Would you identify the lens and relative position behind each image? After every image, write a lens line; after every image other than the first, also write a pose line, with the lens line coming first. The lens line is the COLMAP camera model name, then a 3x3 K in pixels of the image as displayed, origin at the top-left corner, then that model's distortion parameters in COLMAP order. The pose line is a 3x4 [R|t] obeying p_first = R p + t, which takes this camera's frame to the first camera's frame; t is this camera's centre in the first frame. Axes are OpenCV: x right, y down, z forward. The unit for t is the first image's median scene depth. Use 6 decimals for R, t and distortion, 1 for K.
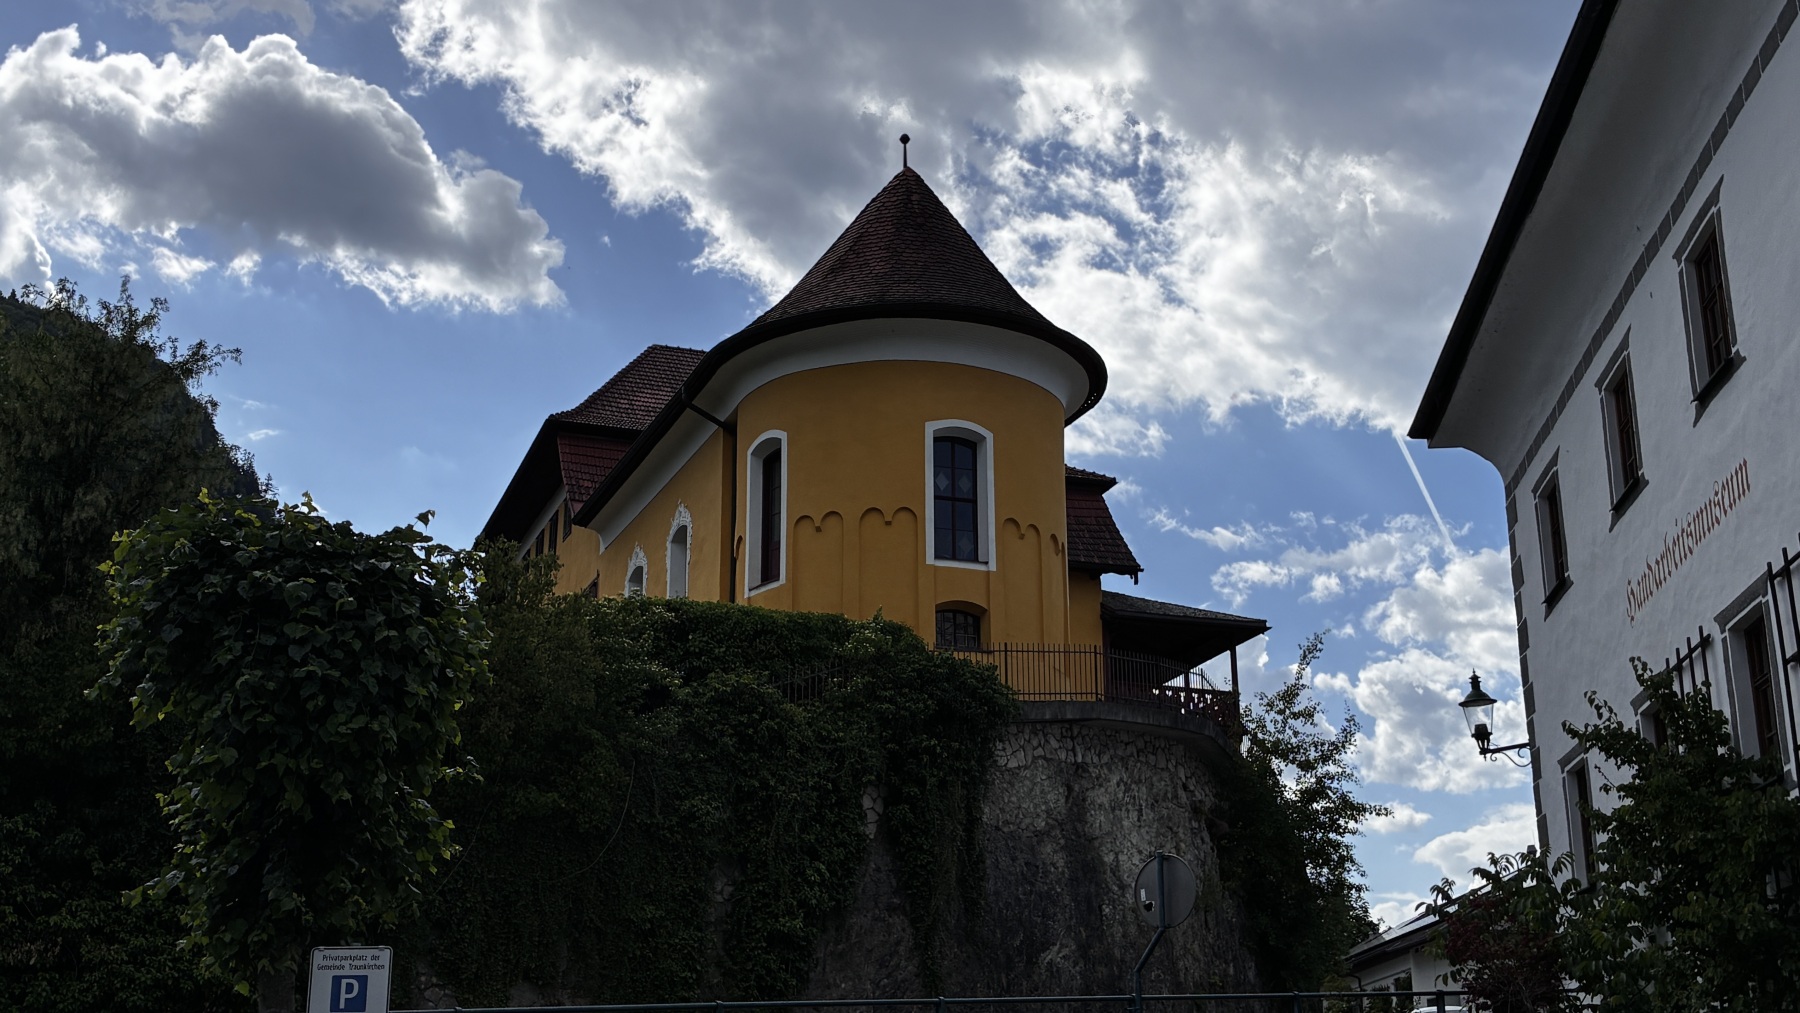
lens RADIAL K [[2125.7, 0, 896.1], [0, 2125.7, 502.2], [0, 0, 1]] dist [0.138272, 0.000000]
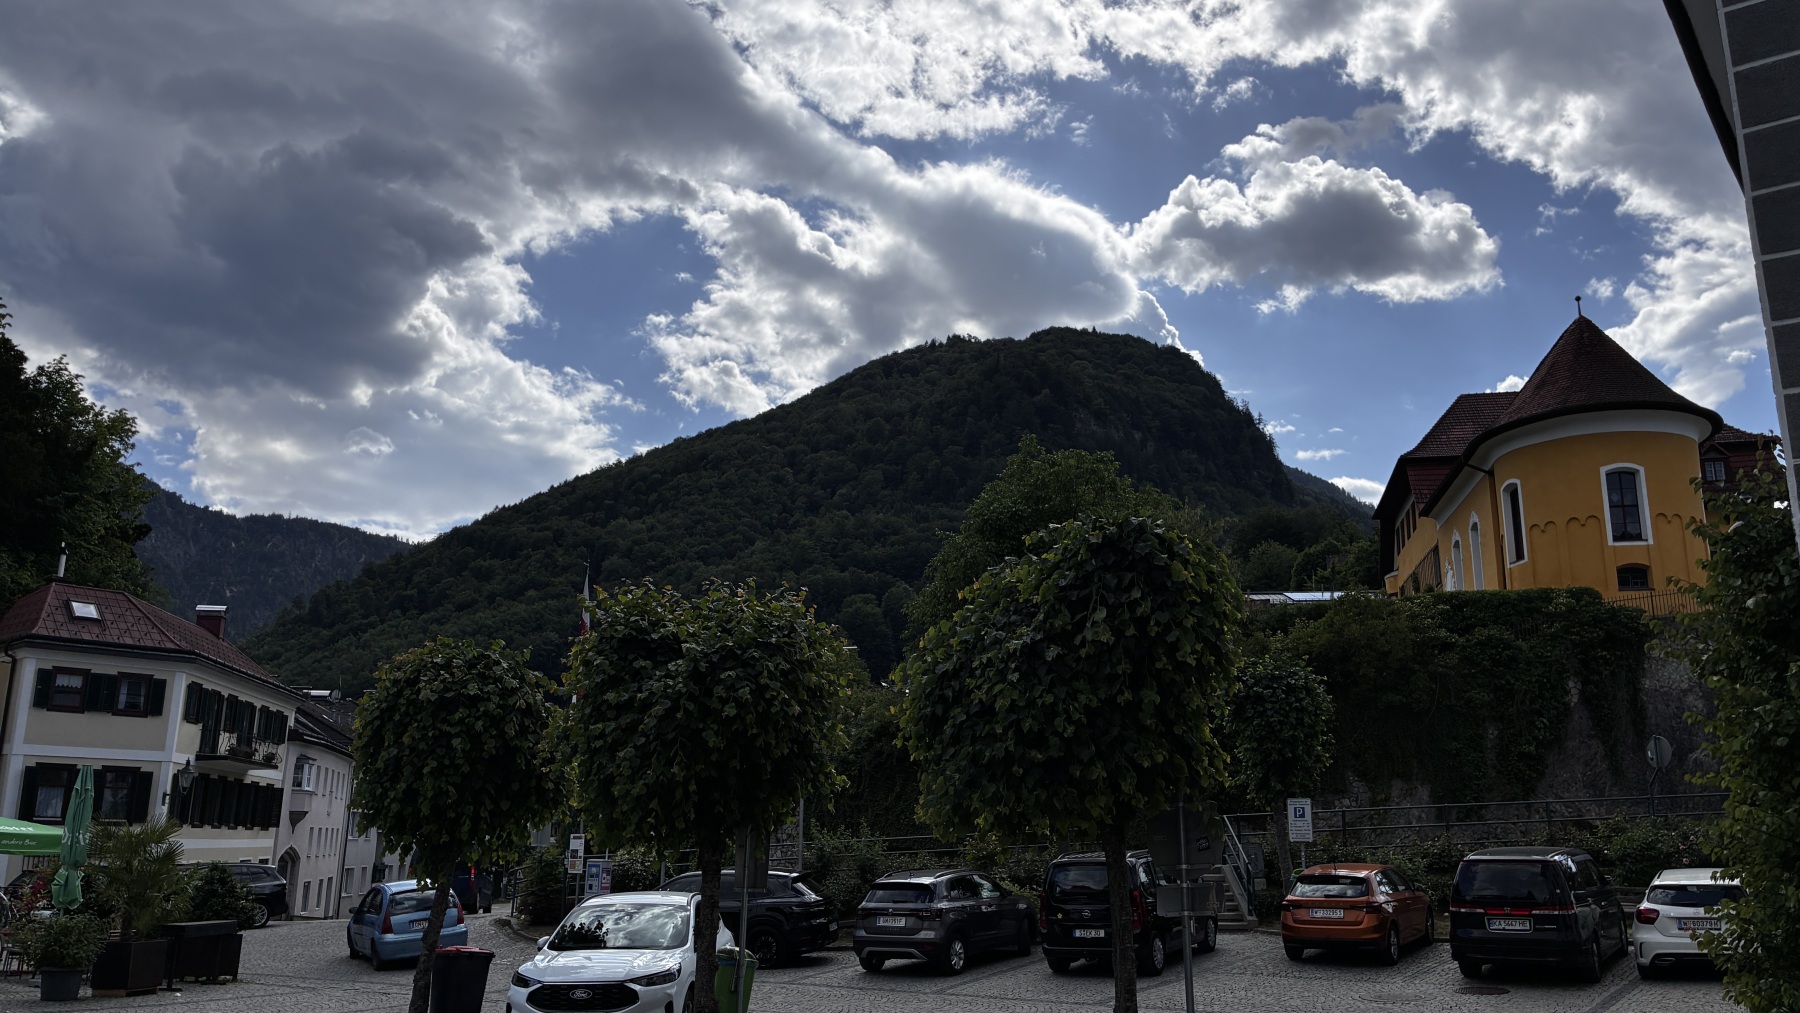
lens RADIAL K [[1368.9, 0, 896.3], [0, 1368.9, 509.7], [0, 0, 1]] dist [0.029214, -0.012767]
pose [[0.845474, -0.112275, -0.522080, 0.146760], [0.144428, 0.989289, 0.021141, -0.142591], [0.514115, -0.093277, 0.852634, -0.421221]]
